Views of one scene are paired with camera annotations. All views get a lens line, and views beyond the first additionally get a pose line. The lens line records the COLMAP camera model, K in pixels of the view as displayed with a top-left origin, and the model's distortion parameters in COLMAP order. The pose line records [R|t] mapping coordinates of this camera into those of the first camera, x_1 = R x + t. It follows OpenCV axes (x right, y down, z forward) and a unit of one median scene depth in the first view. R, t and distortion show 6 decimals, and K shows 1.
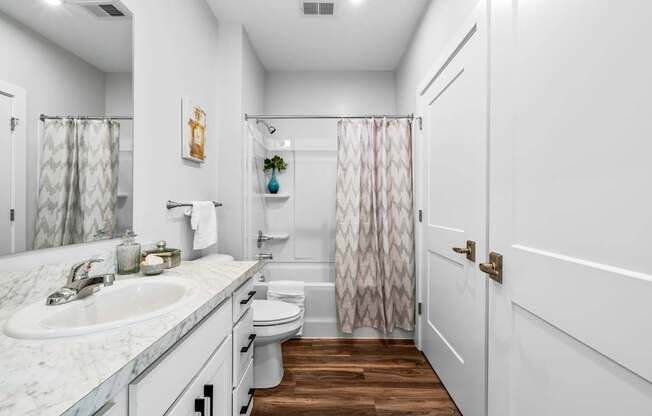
lens RADIAL K [[277.7, 0, 326.3], [0, 277.7, 205.8], [0, 0, 1]] dist [0.000127, 0.002502]
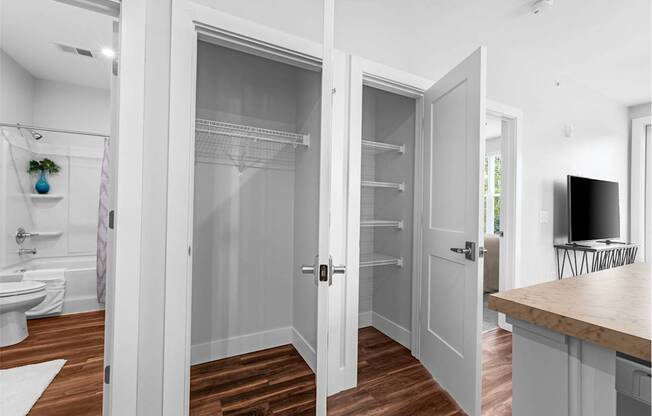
lens RADIAL K [[277.7, 0, 324.7], [0, 277.7, 209.8], [0, 0, 1]] dist [0.000127, 0.002502]
pose [[0.886470, 0.011373, 0.462645, 0.305700], [-0.010636, 0.999935, -0.004201, 0.011196], [-0.462663, -0.001196, 0.886533, -0.528675]]
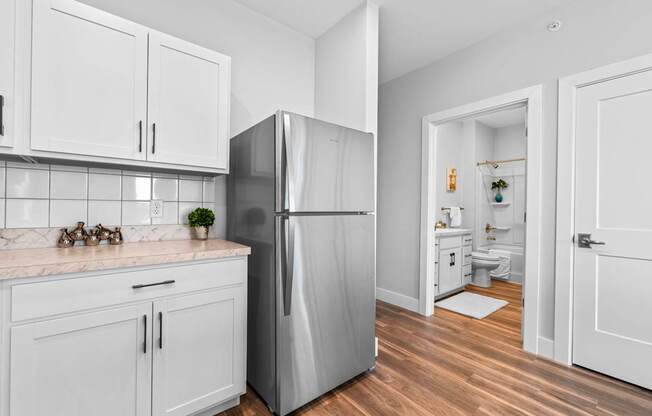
lens RADIAL K [[277.7, 0, 324.9], [0, 277.7, 208.3], [0, 0, 1]] dist [0.000127, 0.002502]
pose [[0.633024, 0.004672, -0.774118, 0.449513], [-0.006084, 0.999981, 0.001060, -0.001620], [0.774108, 0.004039, 0.633040, -0.889693]]
